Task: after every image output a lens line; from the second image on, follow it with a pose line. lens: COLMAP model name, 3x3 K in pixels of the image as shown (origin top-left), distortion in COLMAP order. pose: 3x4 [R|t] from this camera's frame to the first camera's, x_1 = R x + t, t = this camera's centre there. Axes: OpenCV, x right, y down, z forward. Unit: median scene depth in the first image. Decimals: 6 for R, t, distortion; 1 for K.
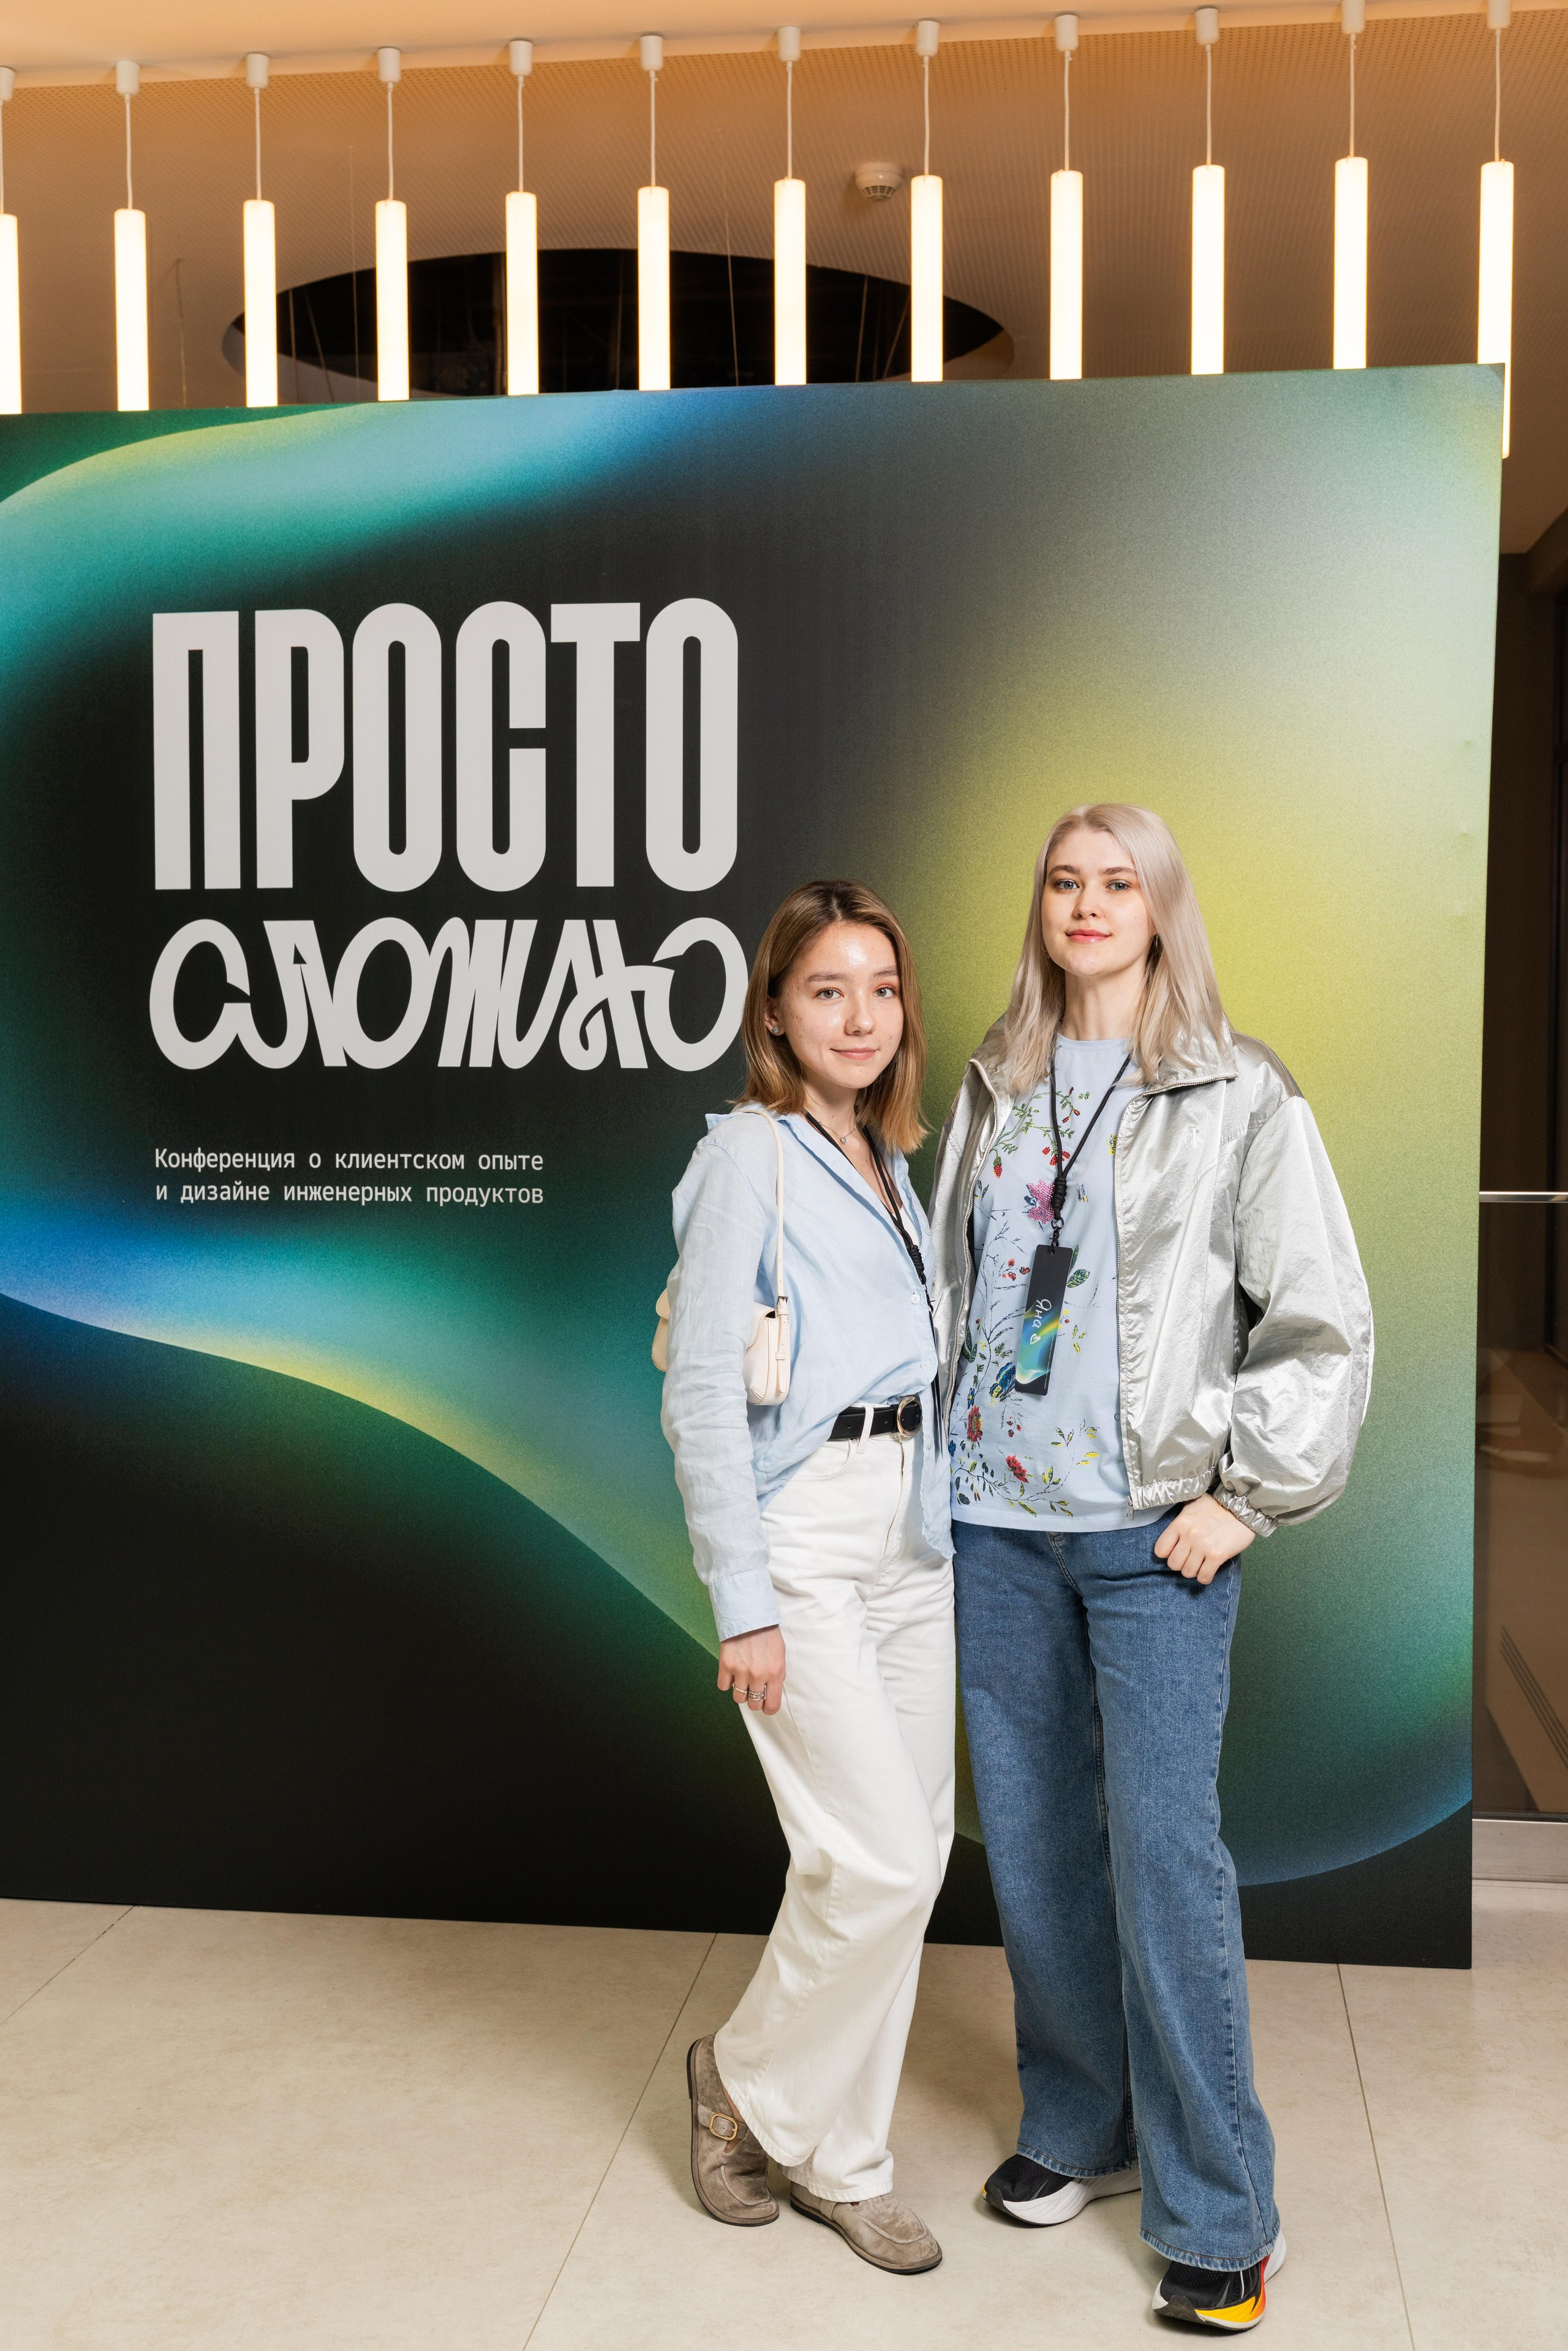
lens RADIAL K [[2646.3, 0, 776.7], [0, 2646.3, 1175.8], [0, 0, 1]] dist [-0.004835, -0.036060]
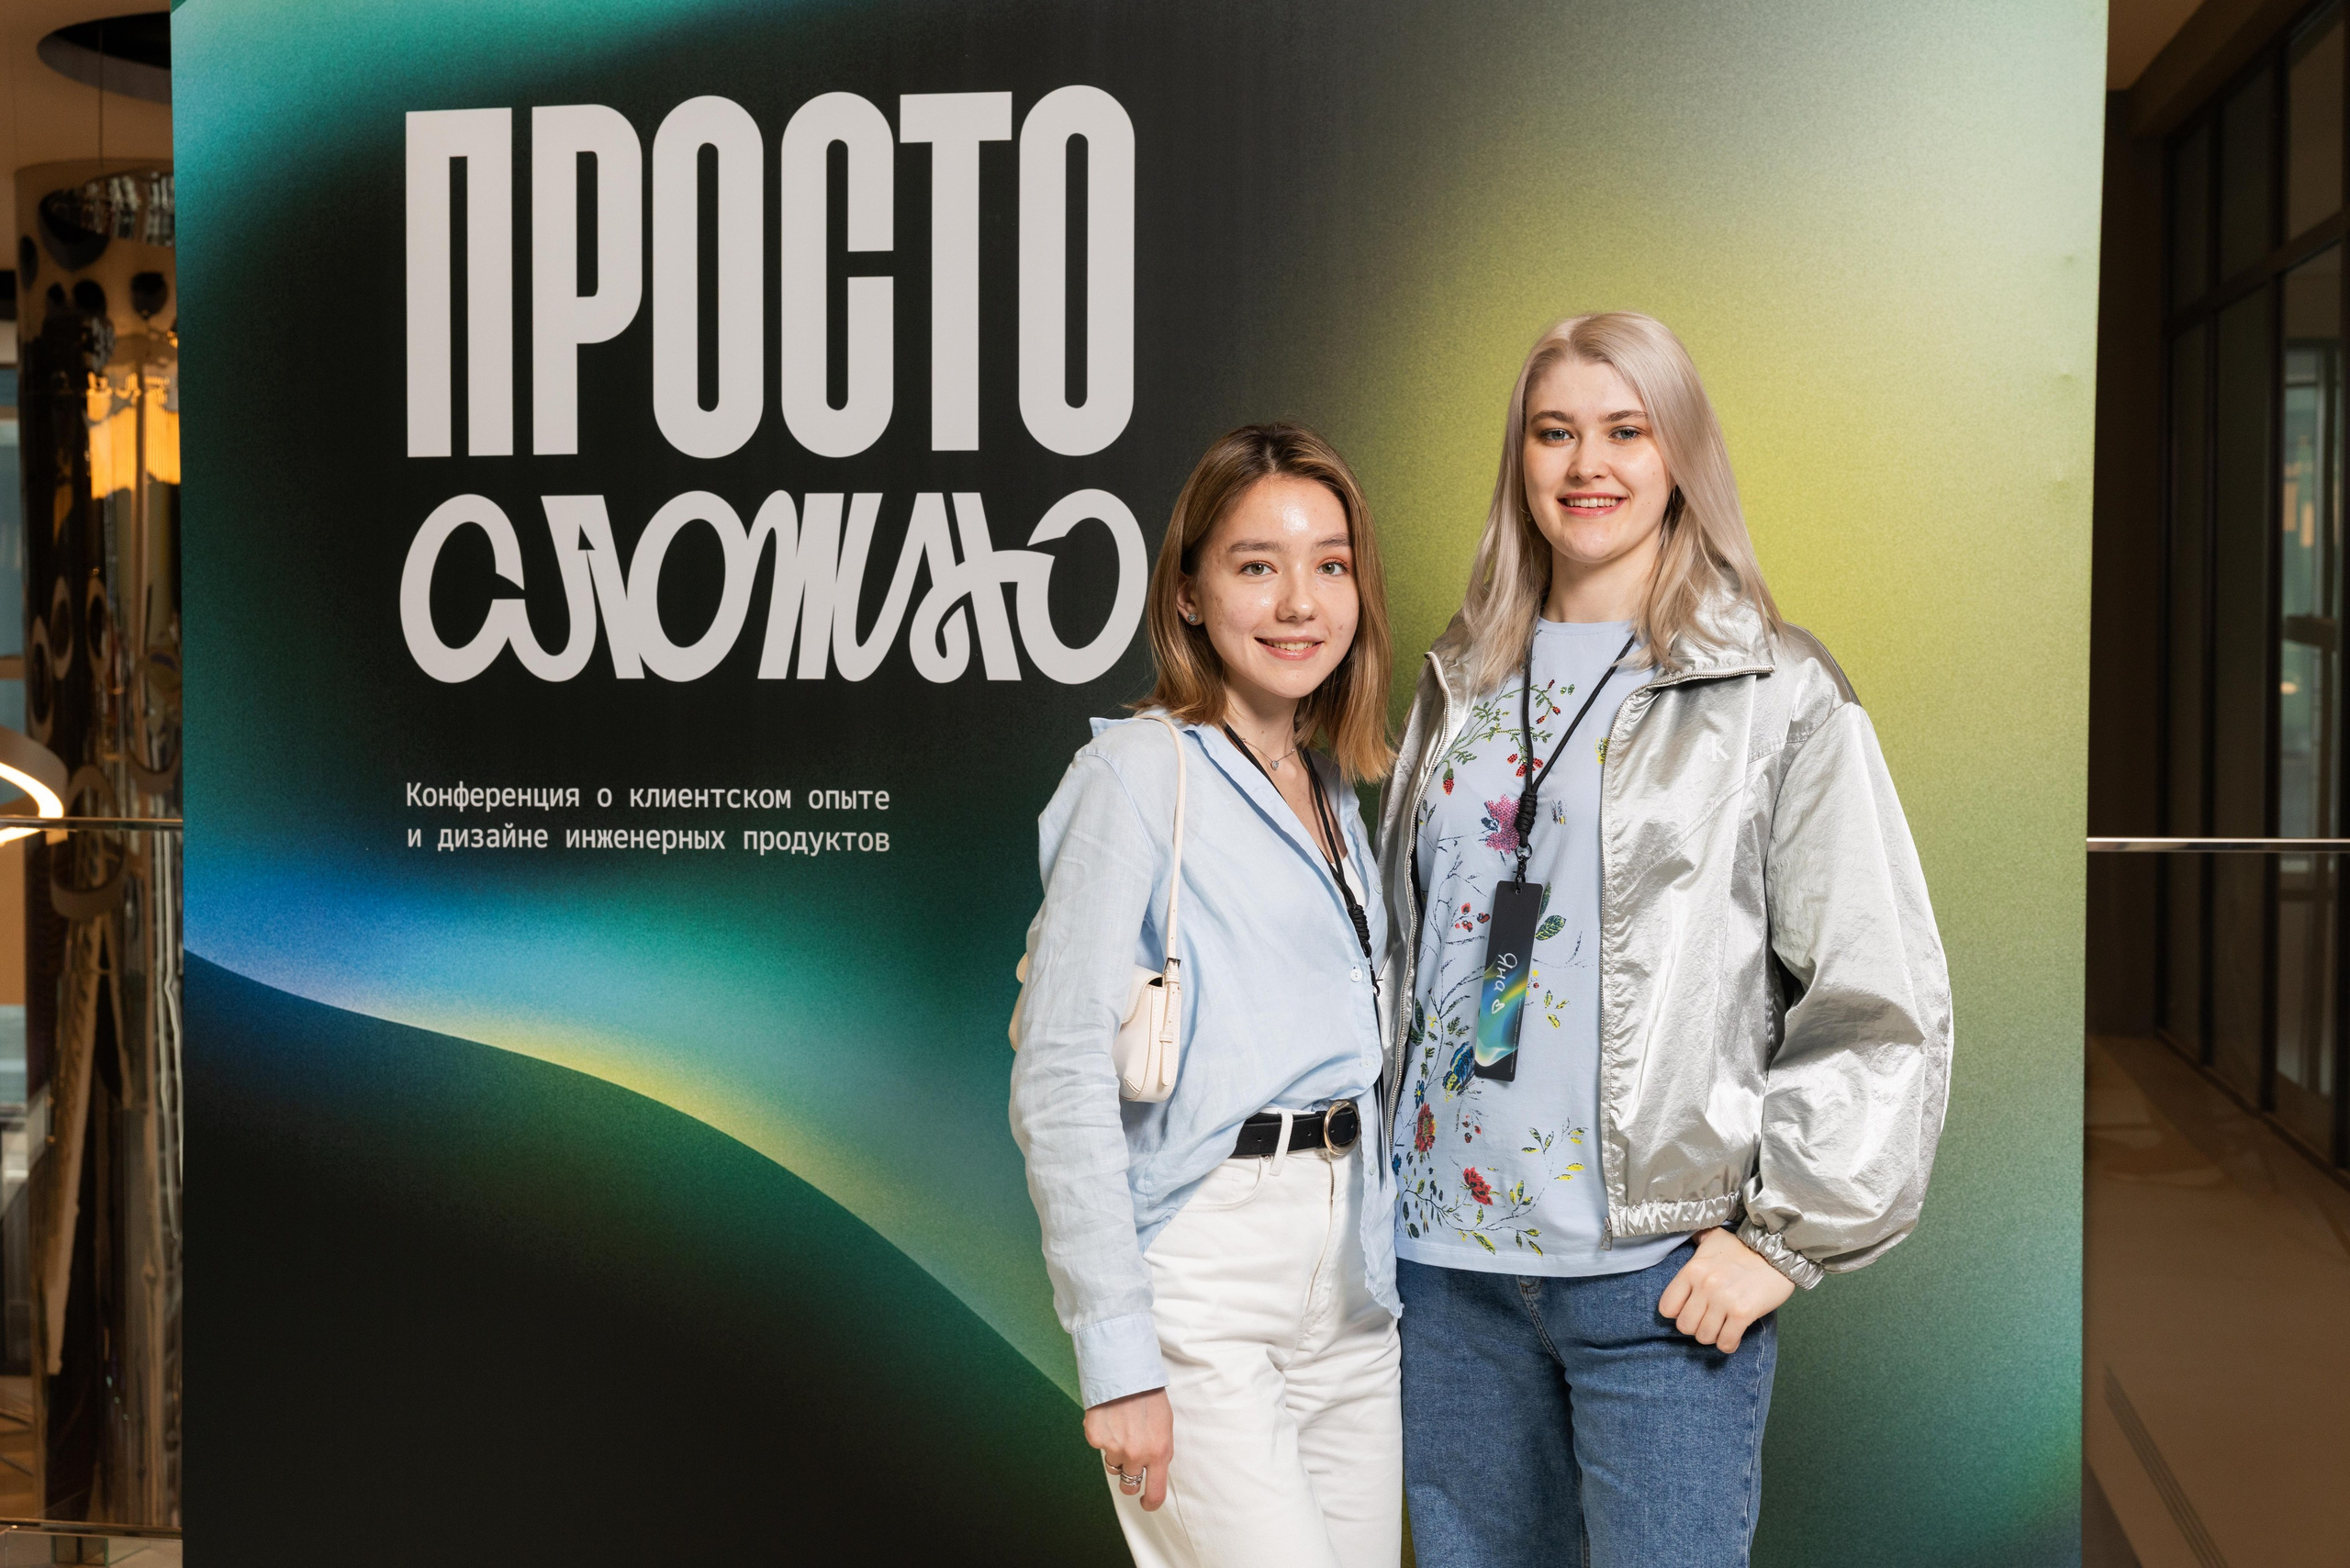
lens RADIAL K [[3016.0, 0, 1169.8], [0, 3016.0, 768.9], [0, 0, 1]] dist [-0.007479, -0.044620]
pose [[0.999486, -0.000062, -0.032048, 0.024017], [-0.000598, 0.999788, -0.020574, 0.004199], [0.032042, 0.020583, 0.999275, 0.103108]]
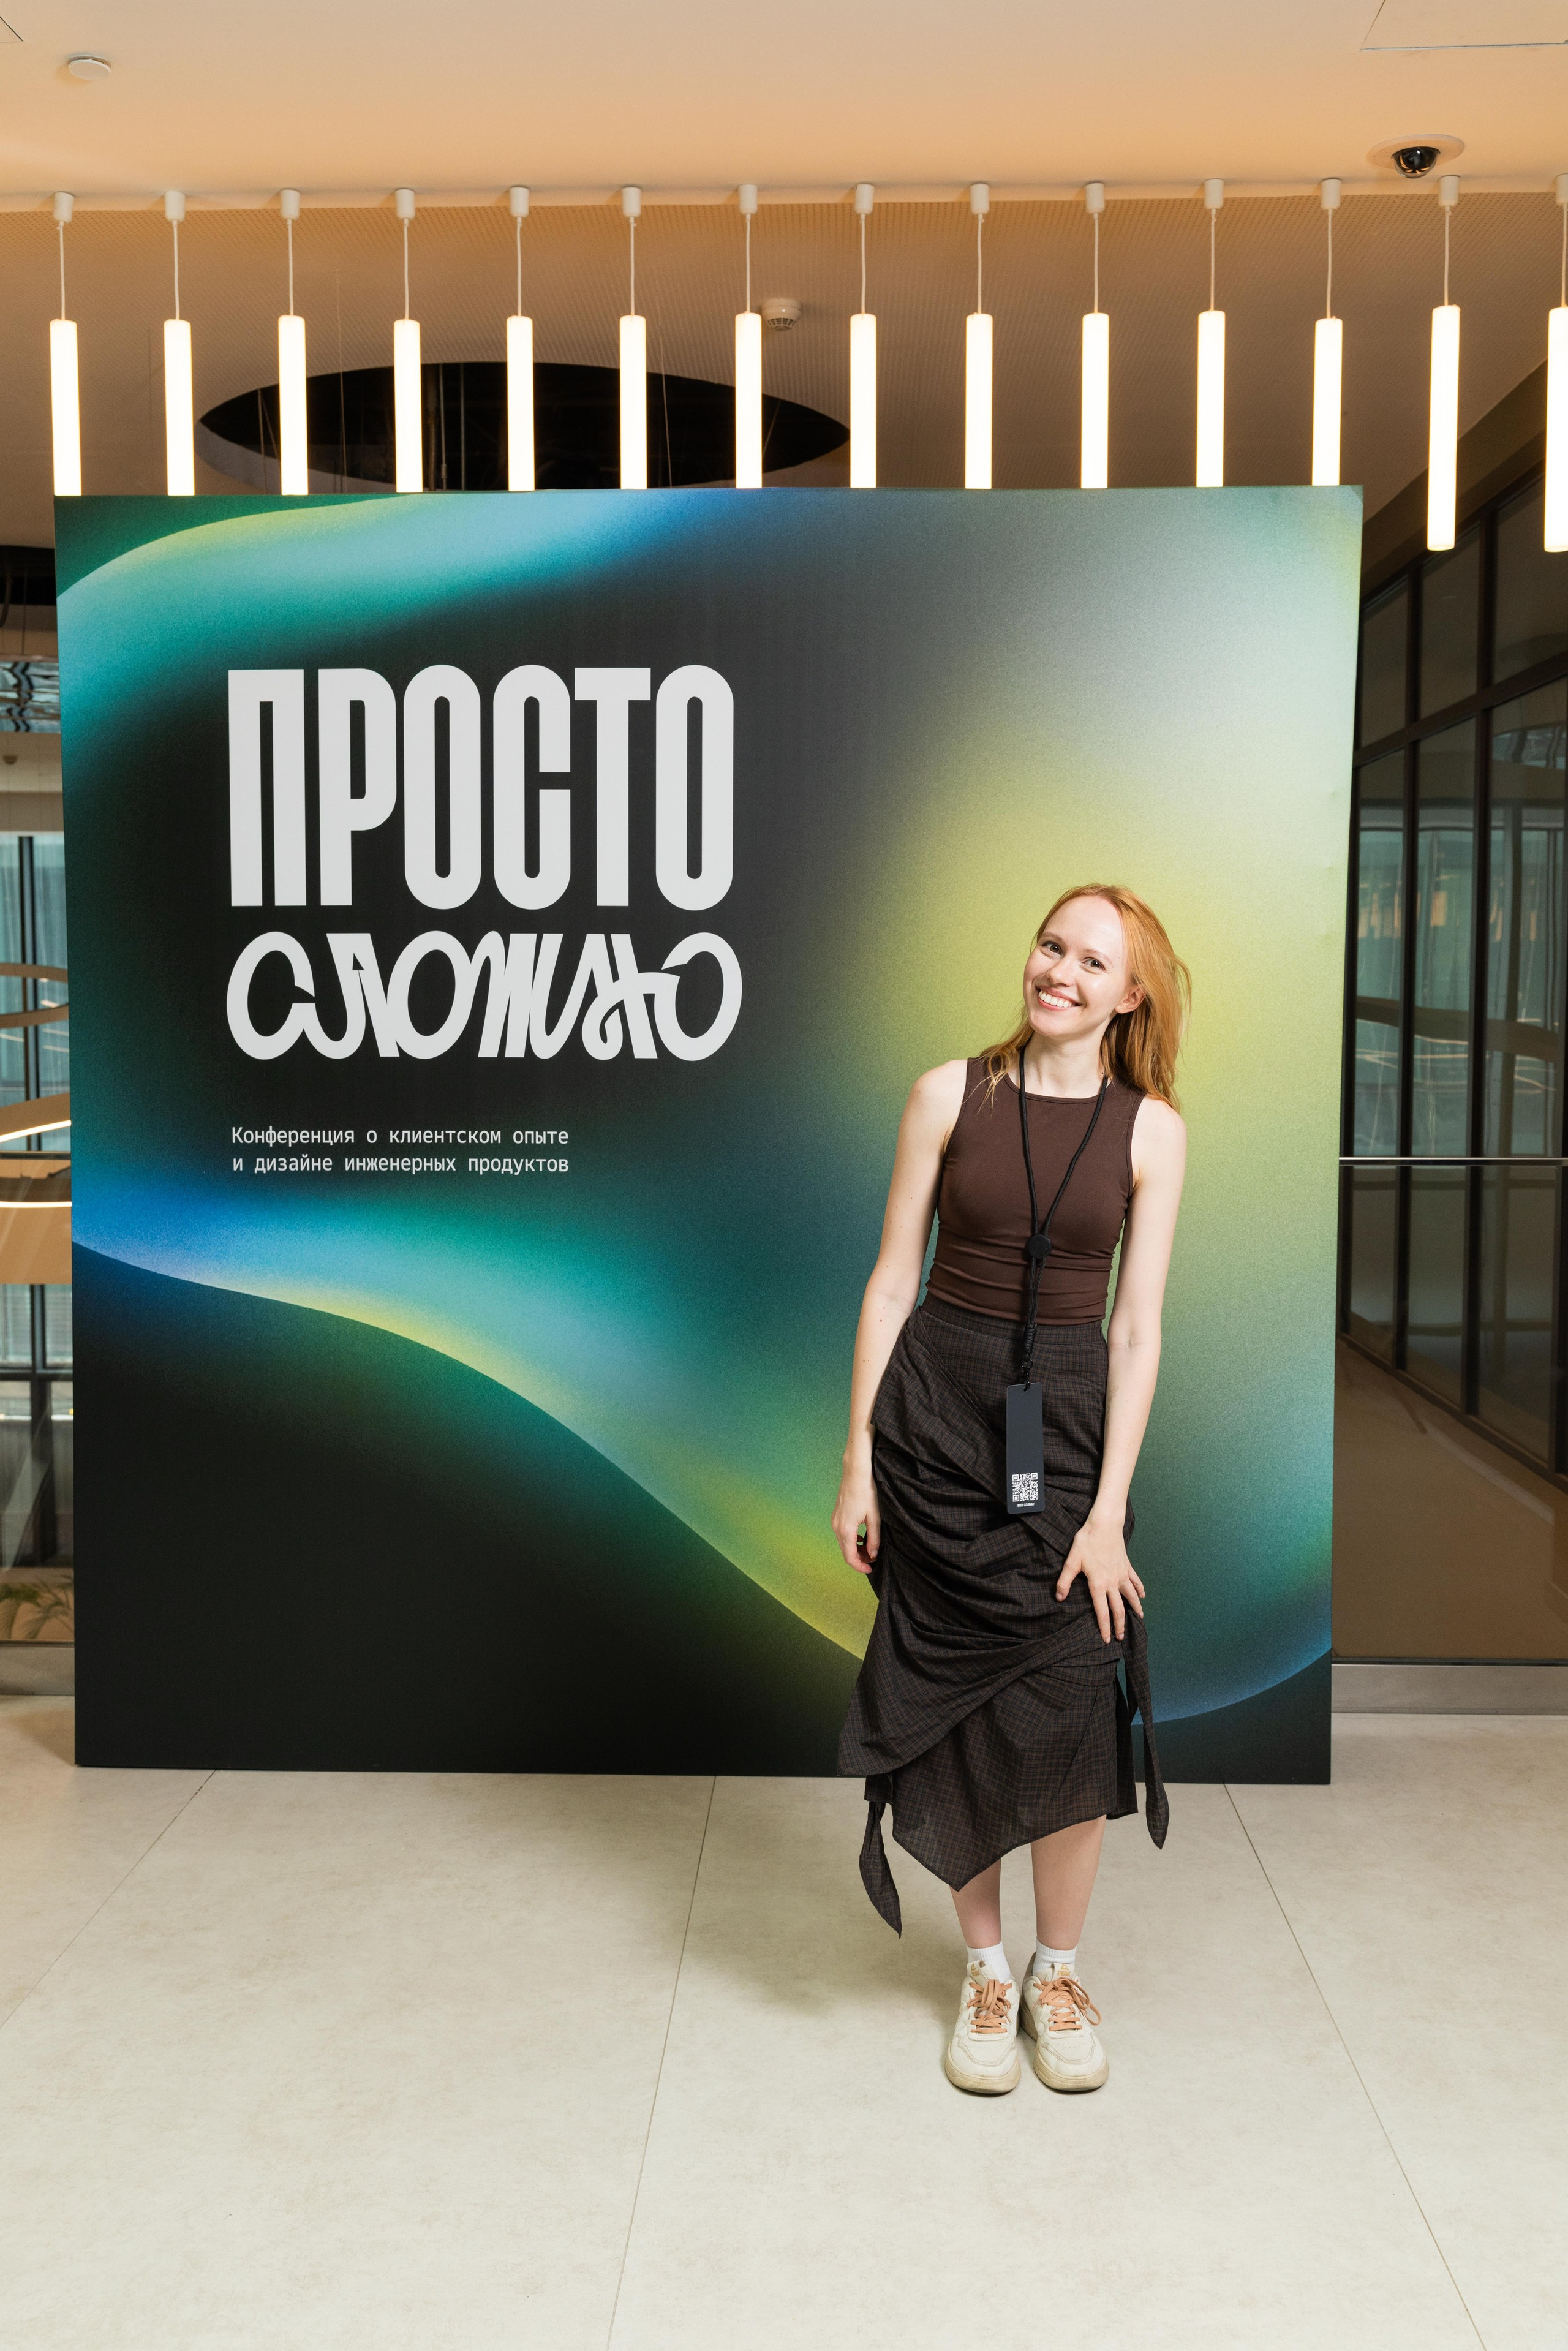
lens RADIAL K [[2220.0, 0, 779.3], [0, 2220.0, 1172.7], [0, 0, 1]] dist [-0.005266, -0.029515]
pose [[0.994798, -0.006222, 0.101679, -0.095221], [0.004696, 0.999873, 0.015246, -0.003947], [-0.101761, -0.014690, 0.994700, -0.004886]]
